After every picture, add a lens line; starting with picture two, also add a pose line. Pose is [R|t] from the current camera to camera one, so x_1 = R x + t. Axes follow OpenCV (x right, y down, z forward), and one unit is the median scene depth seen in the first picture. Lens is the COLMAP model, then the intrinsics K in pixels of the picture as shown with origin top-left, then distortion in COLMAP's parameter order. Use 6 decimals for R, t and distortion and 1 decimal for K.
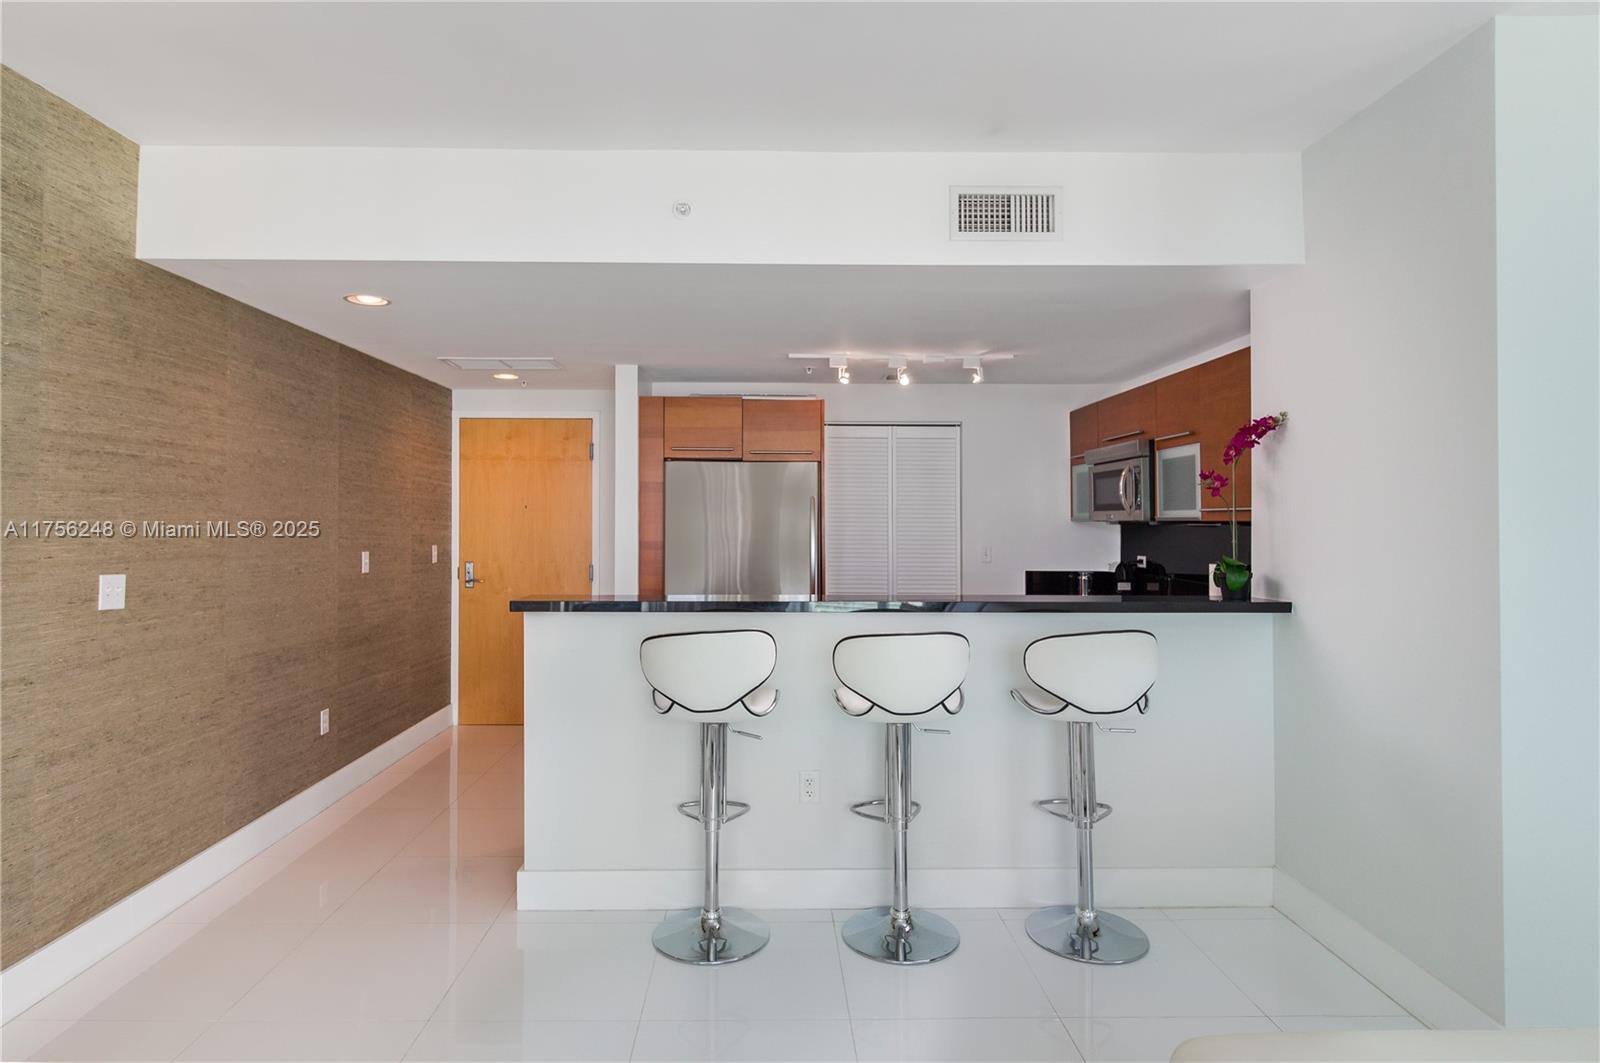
lens RADIAL K [[888.6, 0, 791.9], [0, 888.6, 511.8], [0, 0, 1]] dist [-0.003979, -0.001298]
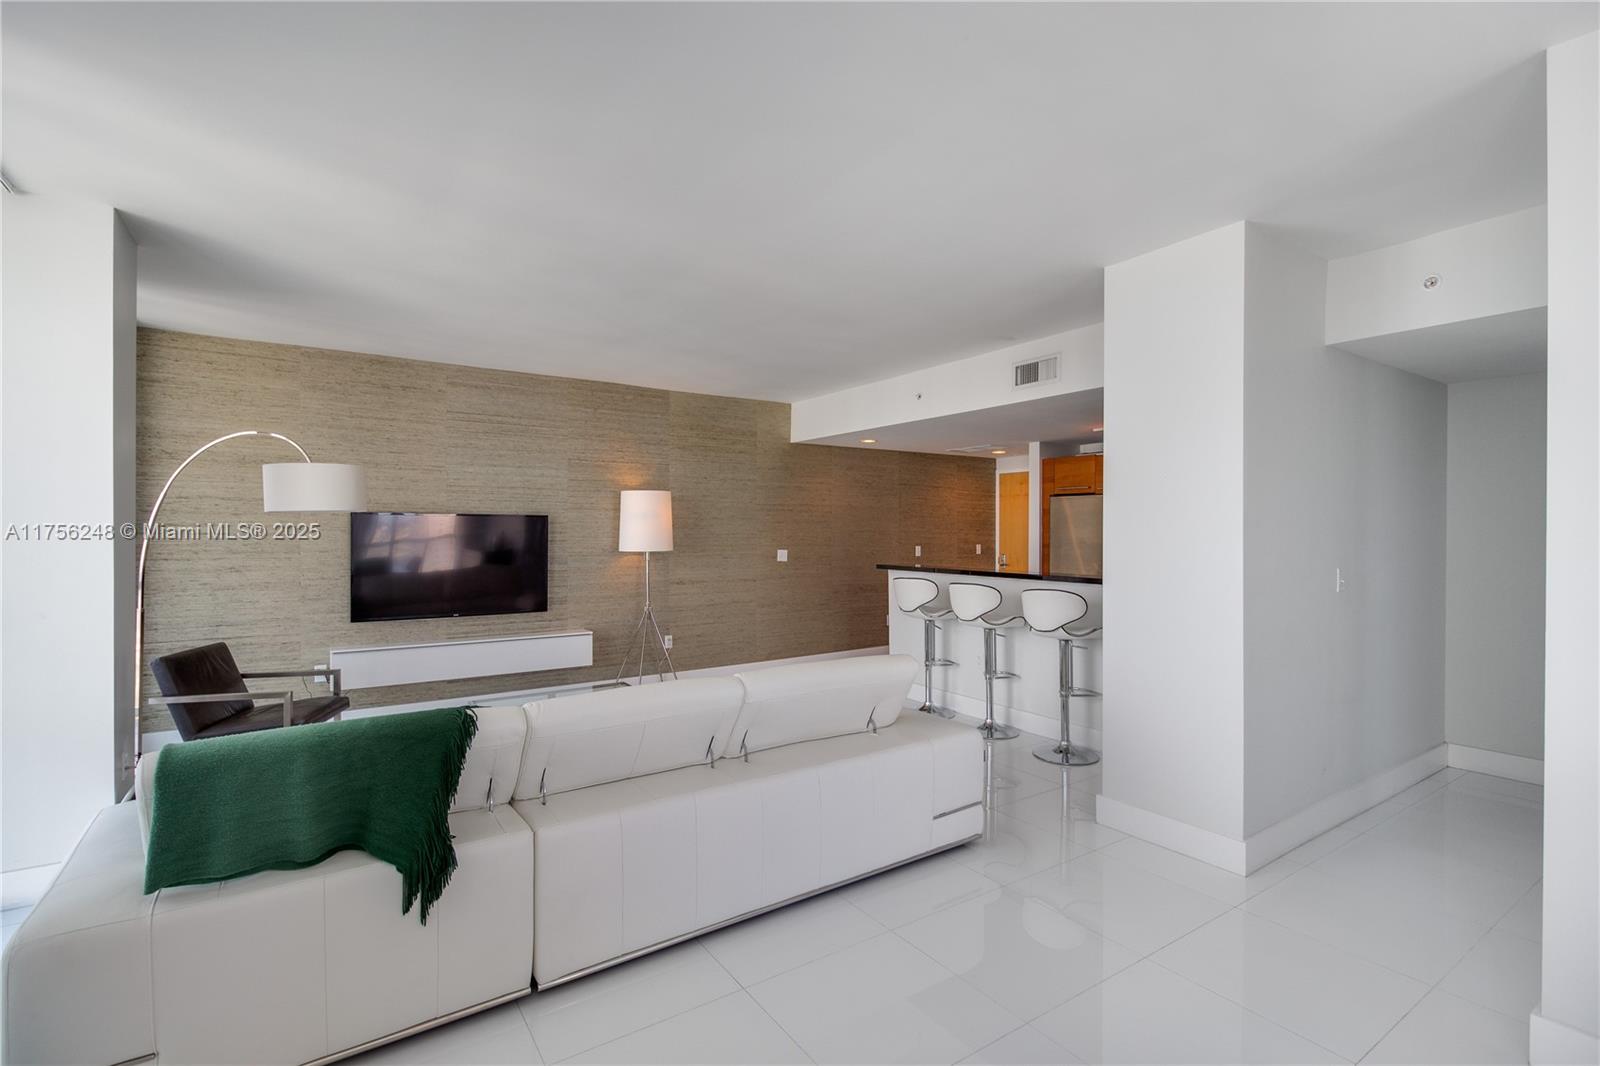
lens RADIAL K [[731.4, 0, 800.0], [0, 731.4, 533.0], [0, 0, 1]] dist [0.002602, 0.000074]
pose [[0.546289, 0.000166, -0.837597, 1.280611], [0.010472, 0.999920, 0.007028, -0.002998], [0.837531, -0.012610, 0.546244, -0.296454]]
